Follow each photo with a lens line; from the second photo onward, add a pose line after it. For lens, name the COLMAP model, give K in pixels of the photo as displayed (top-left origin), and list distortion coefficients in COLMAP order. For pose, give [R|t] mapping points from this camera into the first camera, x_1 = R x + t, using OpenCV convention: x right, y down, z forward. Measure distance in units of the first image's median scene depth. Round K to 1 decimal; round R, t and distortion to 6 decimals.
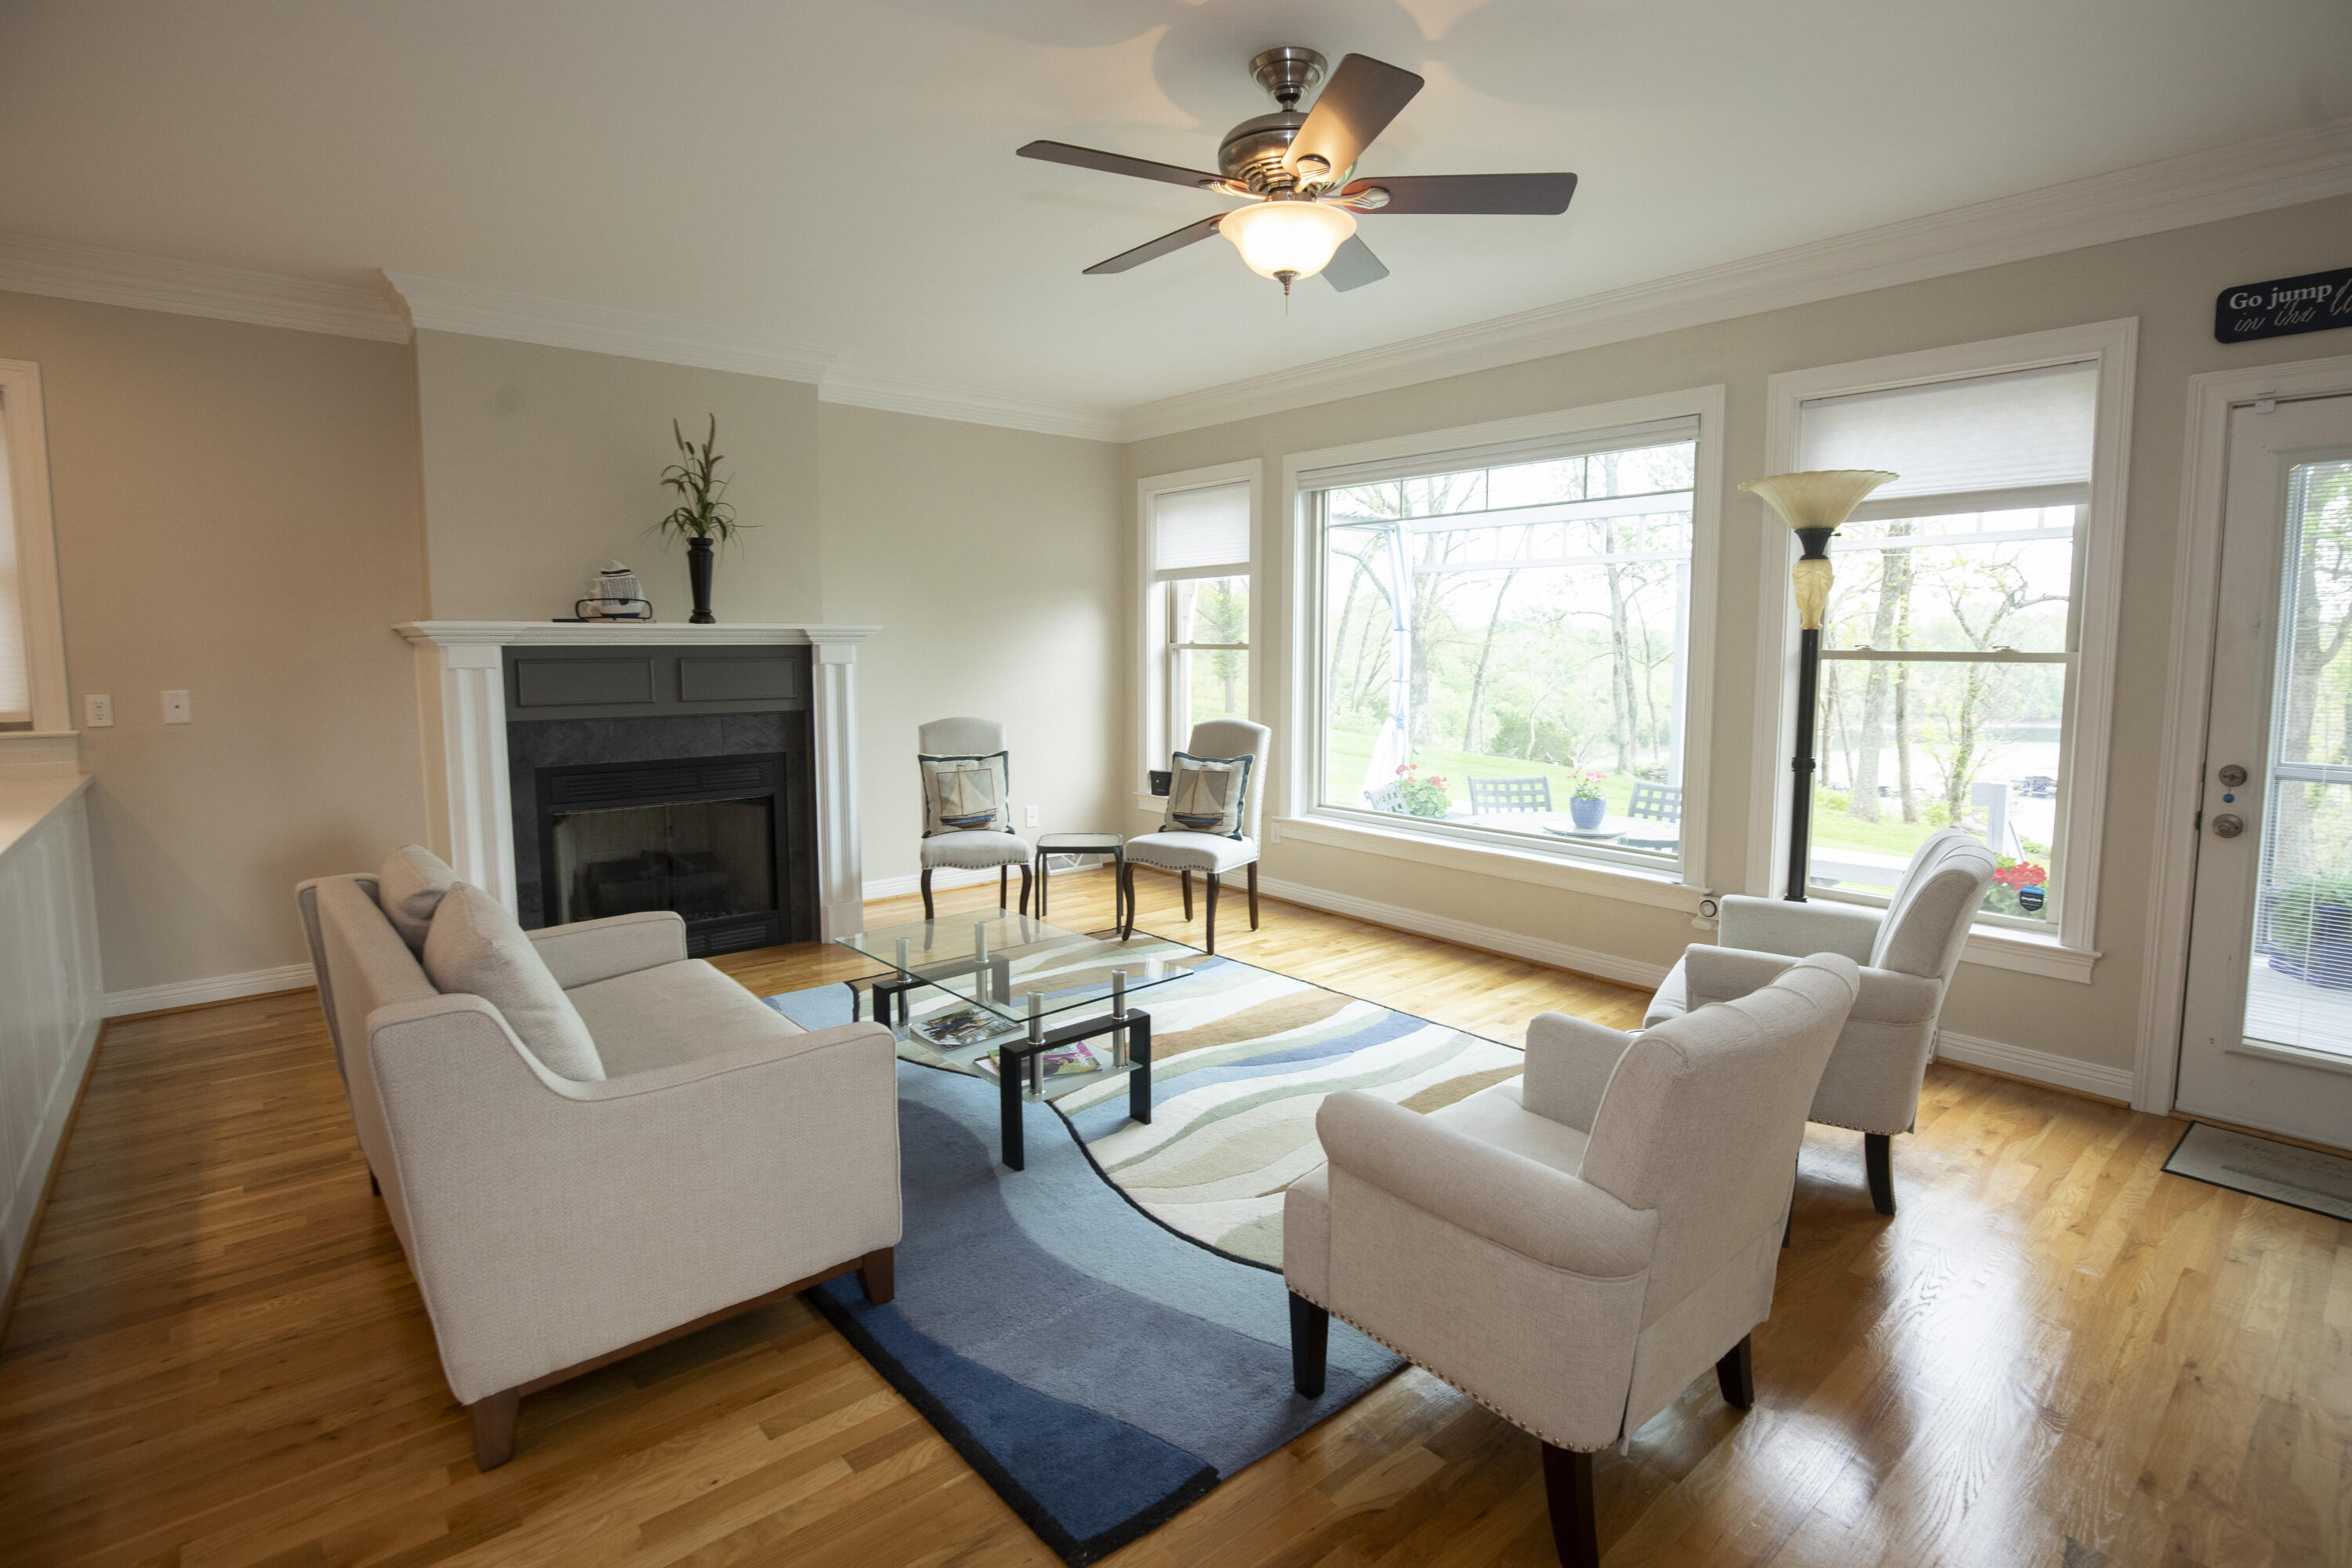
lens RADIAL K [[1110.5, 0, 1185.2], [0, 1110.5, 753.2], [0, 0, 1]] dist [-0.029091, 0.000219]
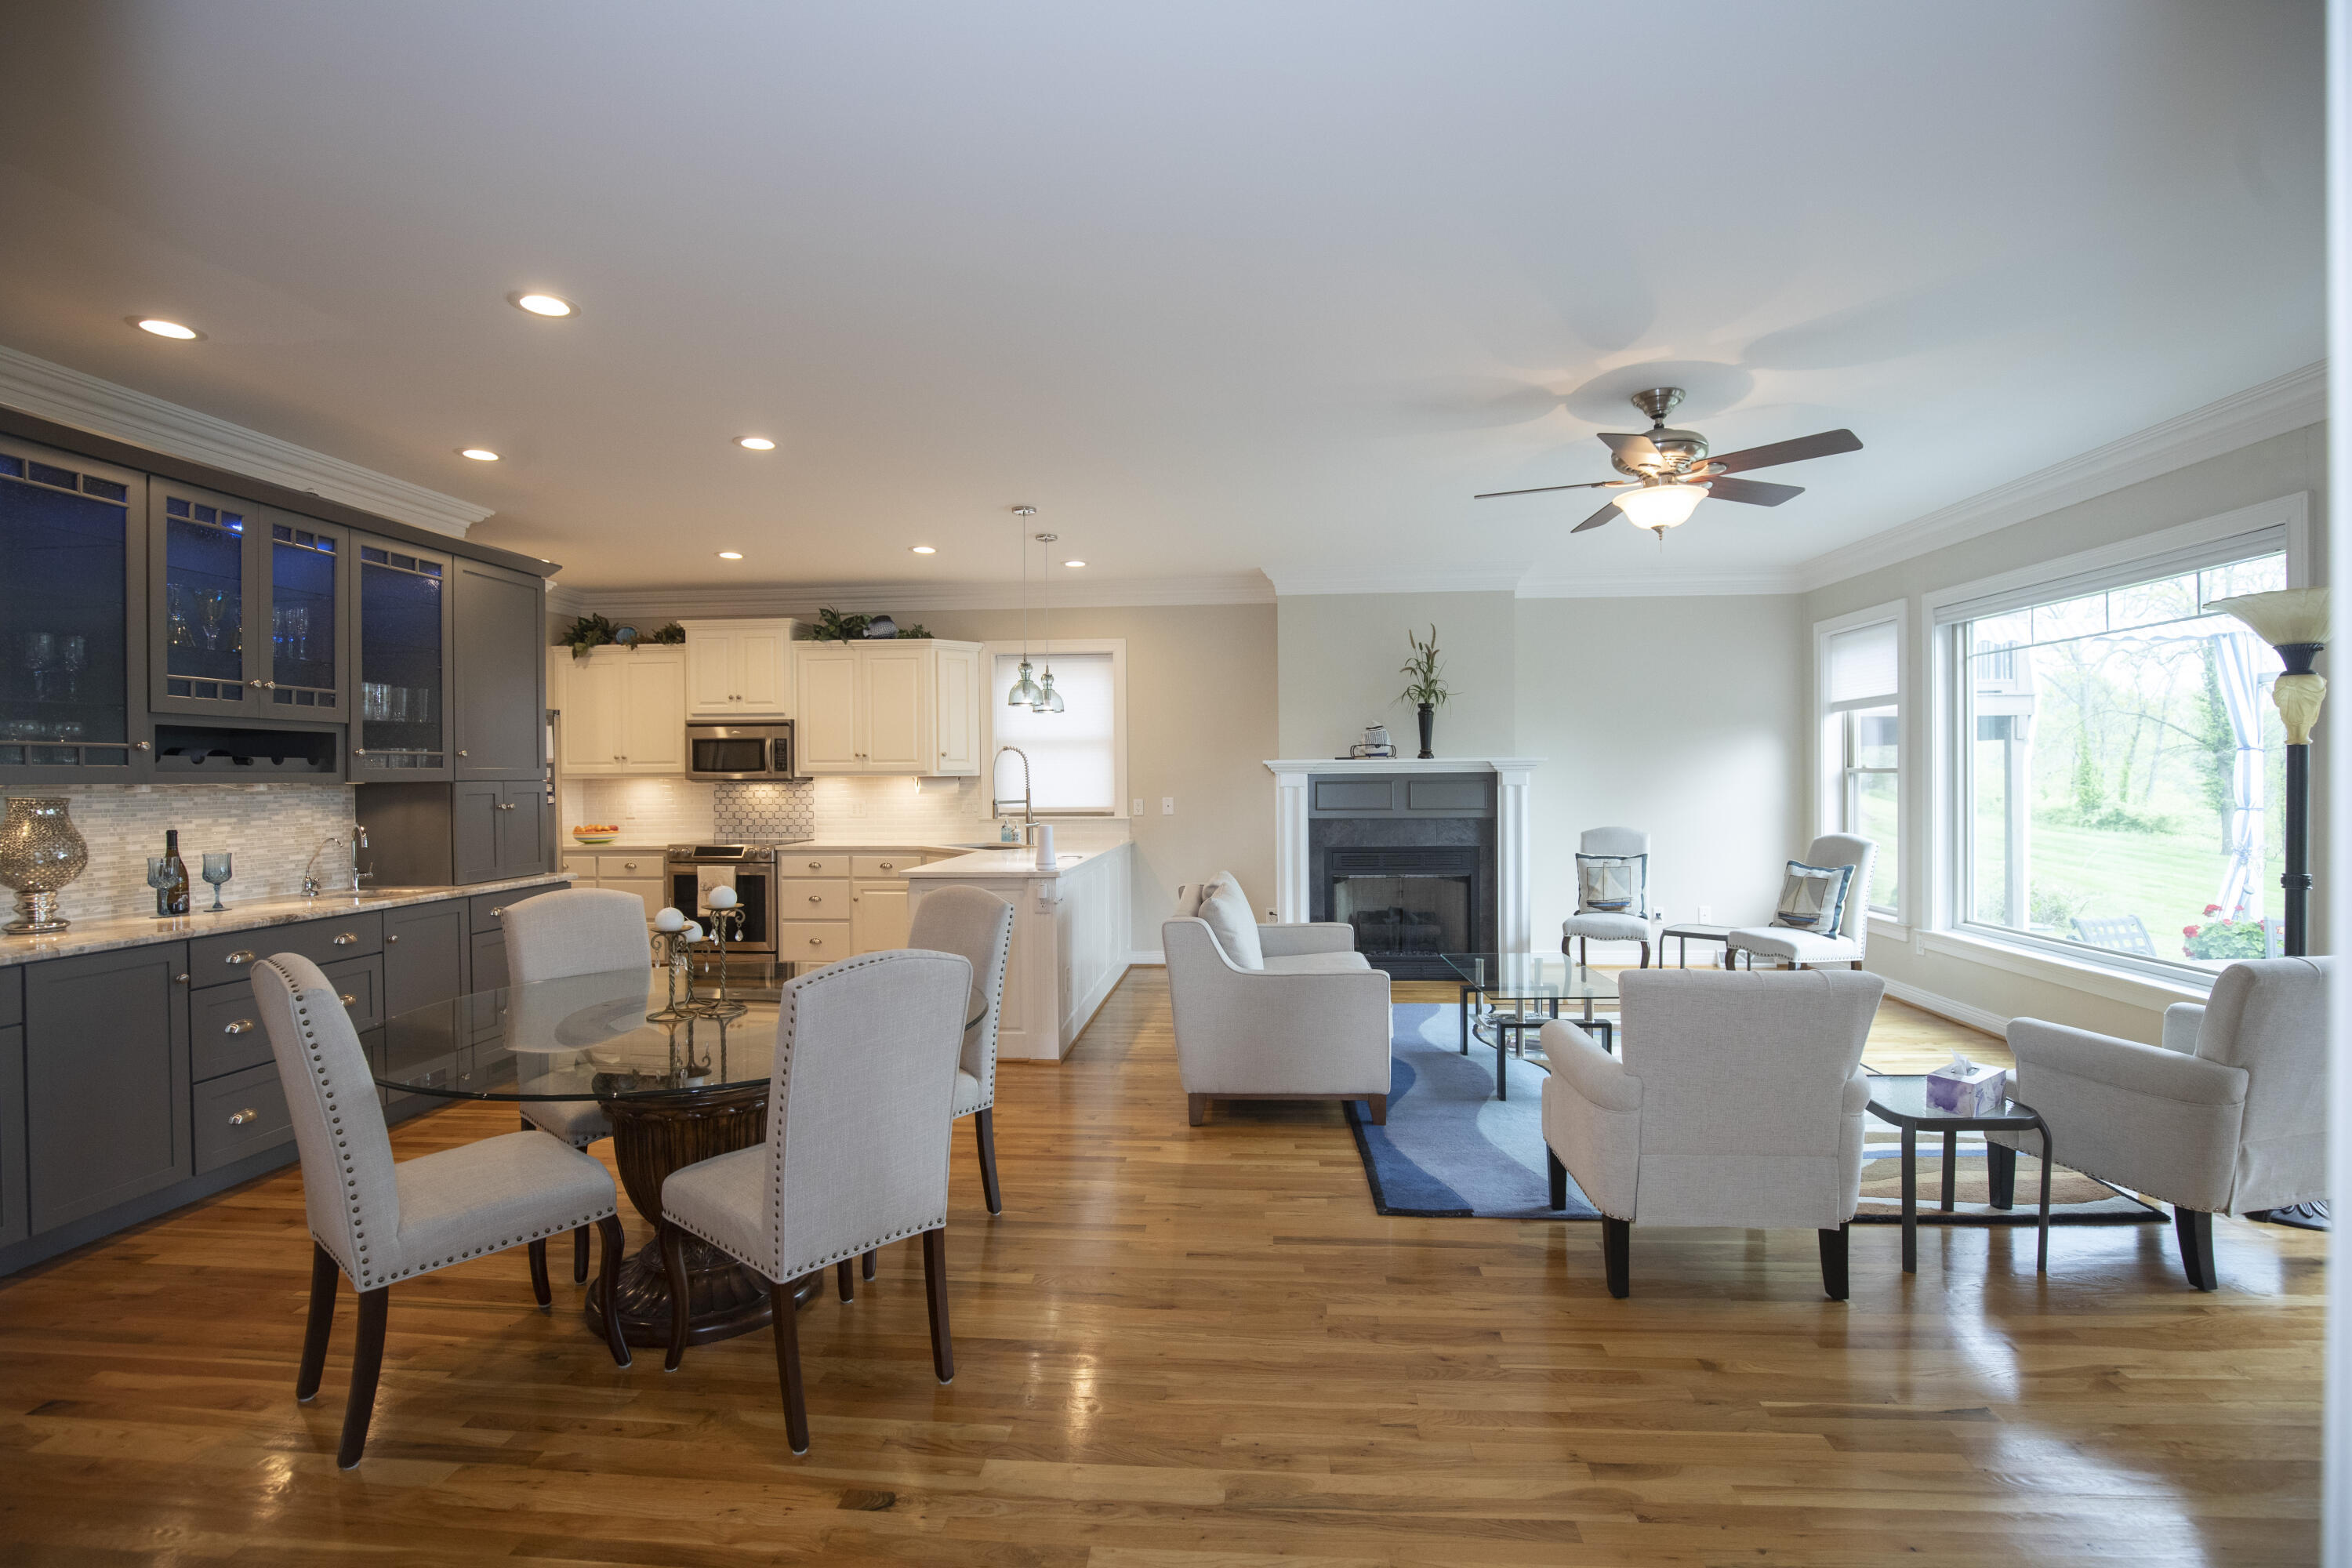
lens RADIAL K [[1083.4, 0, 1191.0], [0, 1083.4, 794.3], [0, 0, 1]] dist [-0.039315, 0.009176]
pose [[0.700080, 0.003588, -0.714055, 0.406799], [-0.060037, 0.996742, -0.053854, 0.031963], [0.711536, 0.080572, 0.698015, -0.274008]]
